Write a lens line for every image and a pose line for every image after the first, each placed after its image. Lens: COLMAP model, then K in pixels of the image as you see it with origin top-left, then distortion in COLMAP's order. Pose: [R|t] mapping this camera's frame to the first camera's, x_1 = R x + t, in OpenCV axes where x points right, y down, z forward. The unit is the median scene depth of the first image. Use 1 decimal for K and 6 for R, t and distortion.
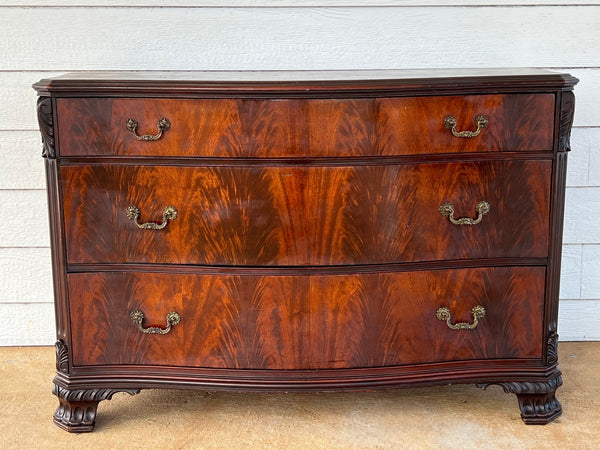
lens RADIAL K [[858.7, 0, 306.2], [0, 858.7, 225.3], [0, 0, 1]] dist [0.197207, -0.563826]
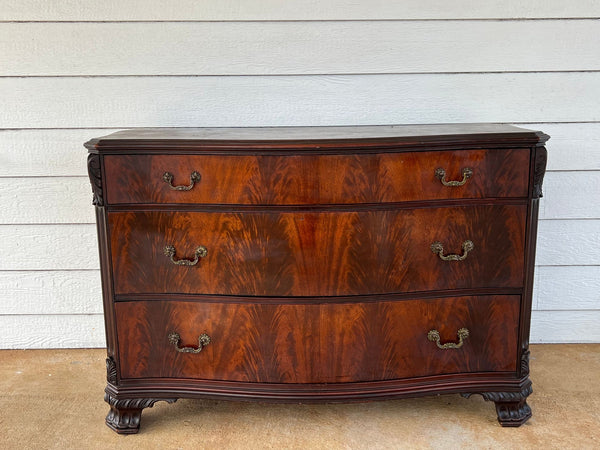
lens RADIAL K [[599.2, 0, 301.2], [0, 599.2, 225.6], [0, 0, 1]] dist [0.144967, -0.328955]
pose [[0.999916, -0.003649, -0.012443, -0.010617], [0.003668, 0.999992, 0.001516, -0.049800], [0.012438, -0.001561, 0.999921, 0.179904]]
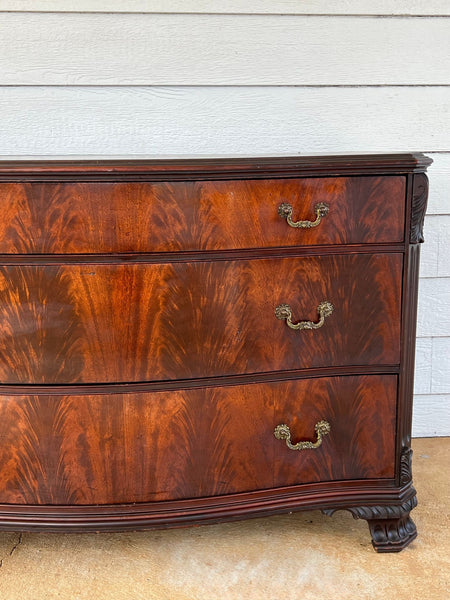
lens RADIAL K [[695.9, 0, 233.2], [0, 695.9, 298.9], [0, 0, 1]] dist [0.218332, -0.673935]
pose [[0.998605, -0.013975, 0.050921, 0.077480], [0.013882, 0.999901, 0.002190, -0.033540], [-0.050947, -0.001480, 0.998700, 0.309027]]
